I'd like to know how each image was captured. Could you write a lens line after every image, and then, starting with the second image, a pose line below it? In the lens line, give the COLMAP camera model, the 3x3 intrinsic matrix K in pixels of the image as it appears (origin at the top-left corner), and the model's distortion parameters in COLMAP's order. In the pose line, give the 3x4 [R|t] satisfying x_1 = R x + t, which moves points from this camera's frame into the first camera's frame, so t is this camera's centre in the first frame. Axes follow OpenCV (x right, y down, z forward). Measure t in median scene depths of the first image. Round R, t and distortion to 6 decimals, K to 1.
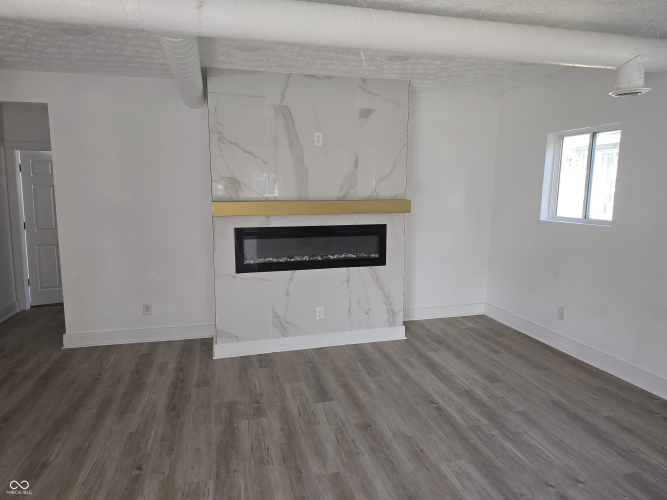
lens RADIAL K [[446.6, 0, 332.6], [0, 446.6, 242.3], [0, 0, 1]] dist [0.059167, -0.055306]
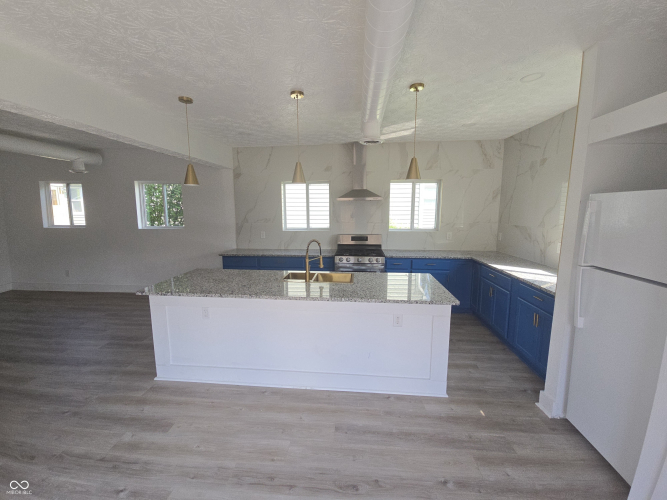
lens RADIAL K [[272.5, 0, 334.7], [0, 272.5, 247.2], [0, 0, 1]] dist [0.008125, -0.006197]
pose [[0.314641, -0.129027, 0.940401, -0.259874], [0.111550, 0.988880, 0.098356, 0.061233], [-0.942633, 0.073954, 0.325535, -0.553681]]
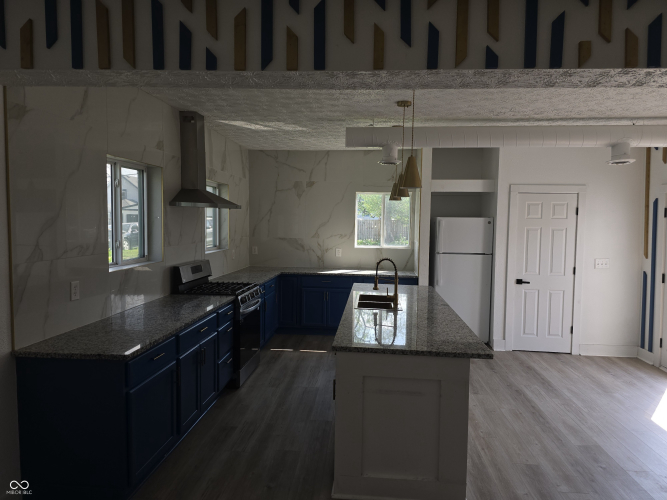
lens RADIAL K [[446.6, 0, 334.6], [0, 446.6, 247.7], [0, 0, 1]] dist [0.059167, -0.055306]
pose [[-0.950571, -0.031722, 0.308884, 0.164415], [0.021498, 0.985657, 0.167384, -0.088854], [-0.309764, 0.165751, -0.936255, 0.671110]]
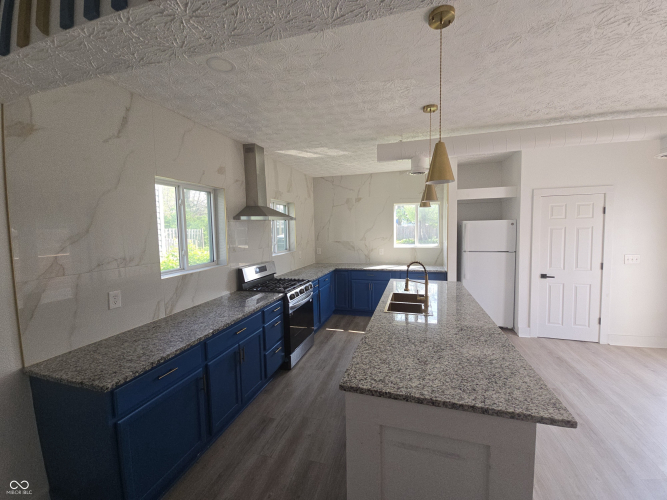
lens RADIAL K [[272.5, 0, 333.6], [0, 272.5, 245.5], [0, 0, 1]] dist [0.008125, -0.006197]
pose [[-0.869429, -0.013255, 0.493880, 0.215069], [0.076489, 0.983976, 0.161060, -0.049445], [-0.488101, 0.177807, -0.854484, 0.337862]]
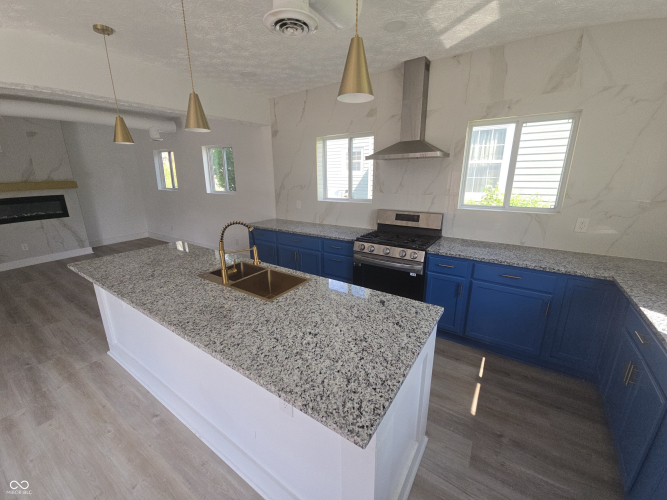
lens RADIAL K [[272.5, 0, 332.8], [0, 272.5, 246.7], [0, 0, 1]] dist [0.008125, -0.006197]
pose [[0.734592, -0.176398, 0.655178, 0.181393], [0.083115, 0.981737, 0.171130, 0.081423], [-0.673399, -0.071255, 0.735837, -0.712037]]
